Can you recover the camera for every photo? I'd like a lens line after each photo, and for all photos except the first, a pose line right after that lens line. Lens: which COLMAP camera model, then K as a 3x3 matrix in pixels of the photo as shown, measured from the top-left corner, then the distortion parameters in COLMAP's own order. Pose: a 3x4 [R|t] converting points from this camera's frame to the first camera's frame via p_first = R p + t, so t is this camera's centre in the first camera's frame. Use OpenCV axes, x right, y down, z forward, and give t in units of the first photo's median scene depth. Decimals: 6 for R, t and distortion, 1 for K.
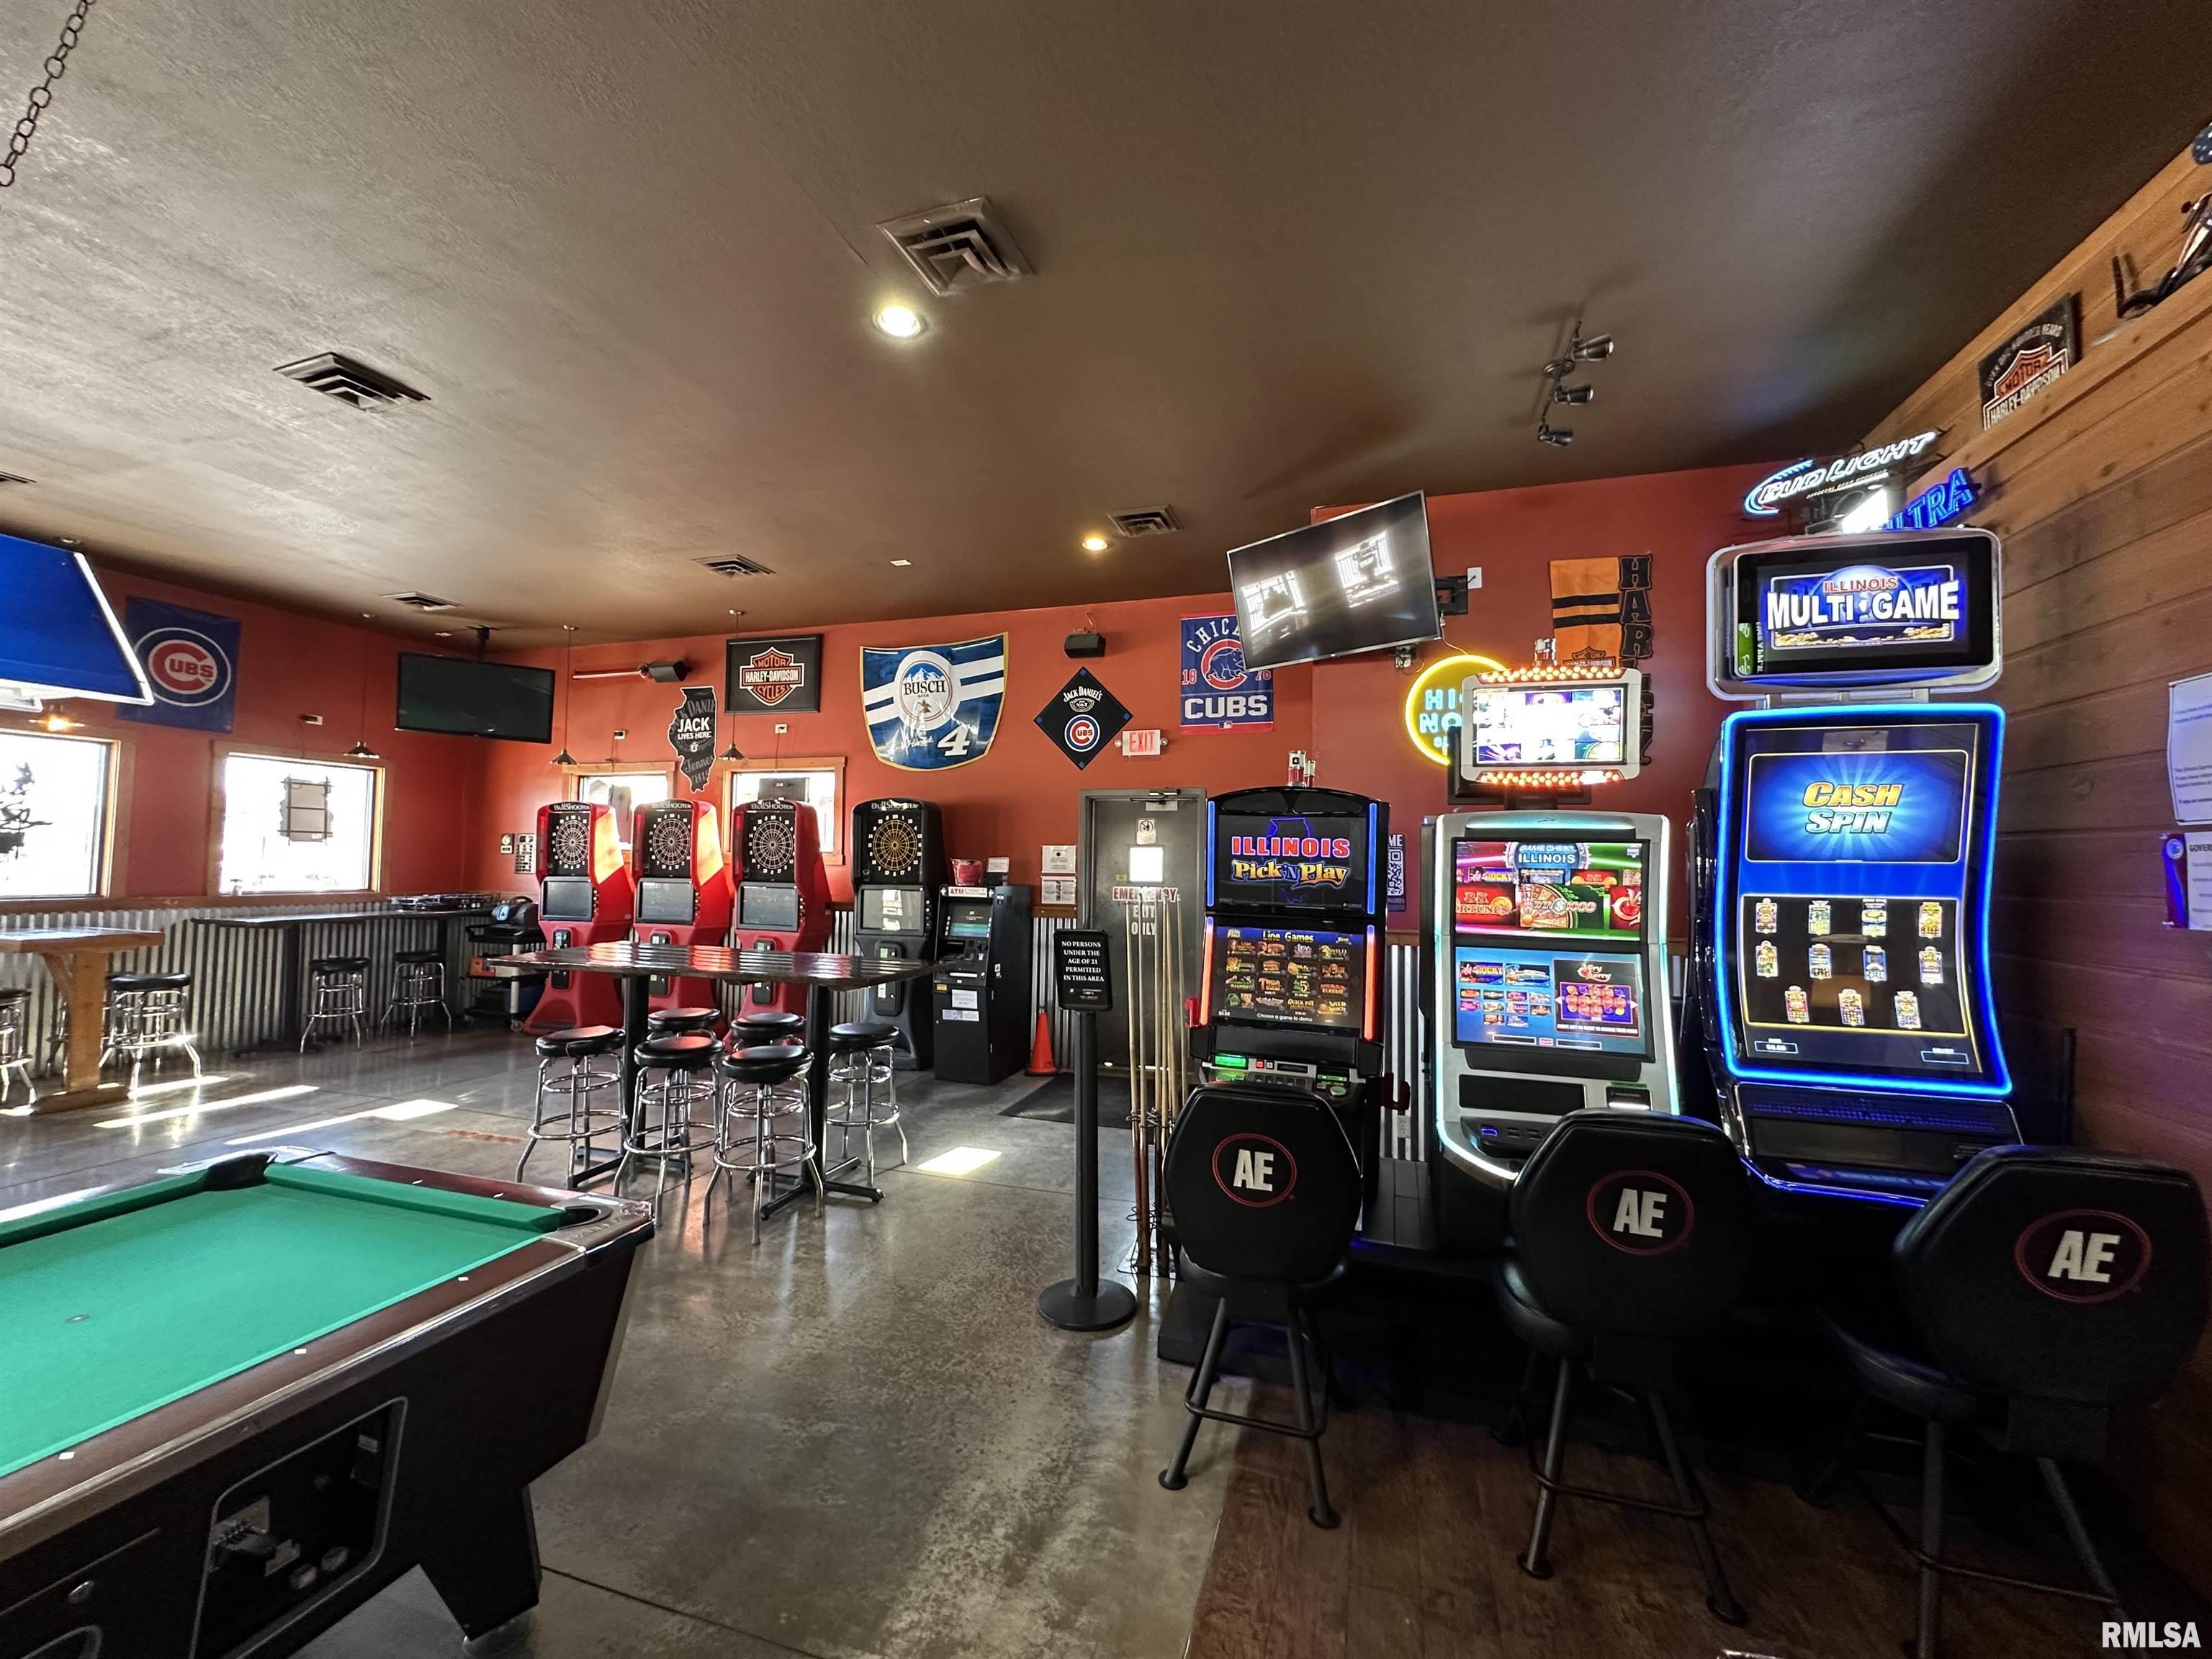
lens RADIAL K [[903.0, 0, 1106.0], [0, 903.0, 829.5], [0, 0, 1]] dist [-0.031738, -0.000053]
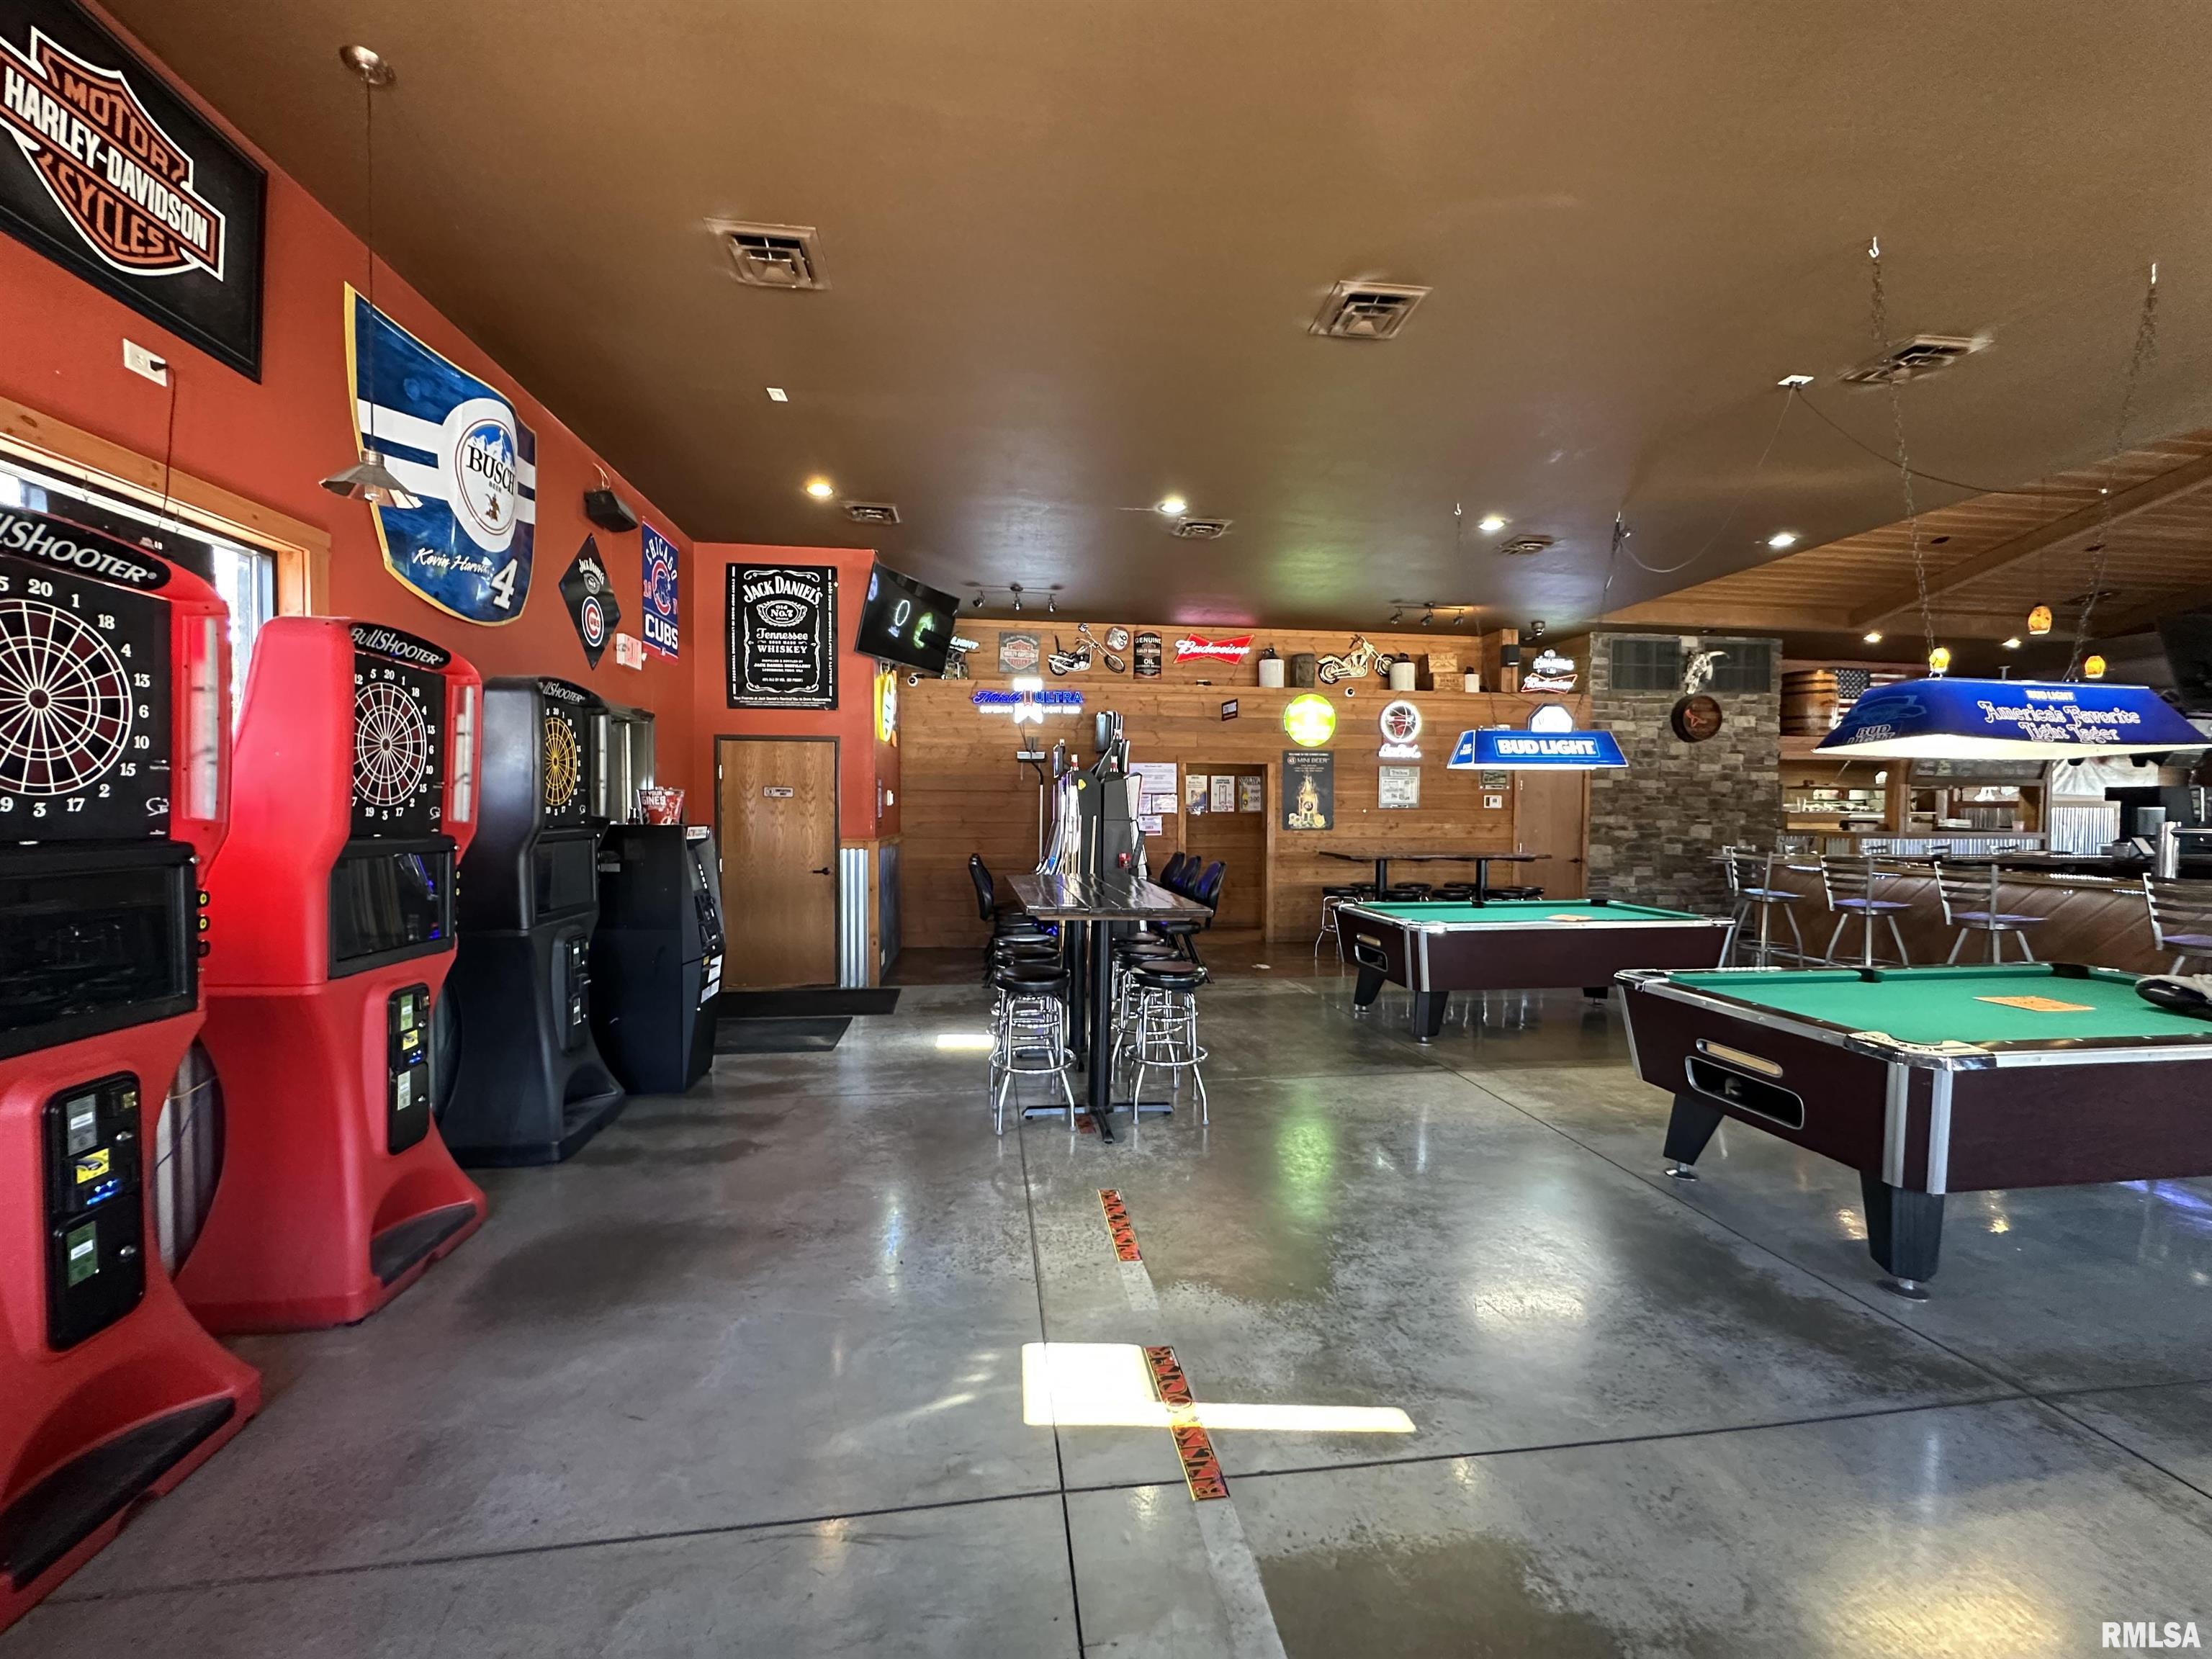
lens RADIAL K [[881.6, 0, 1106.0], [0, 881.6, 829.5], [0, 0, 1]] dist [0.001639, 0.000160]
pose [[-0.424058, -0.038371, 0.904822, -0.938363], [-0.049263, 0.998600, 0.019260, 0.035147], [-0.904294, -0.036407, -0.425354, 0.967220]]
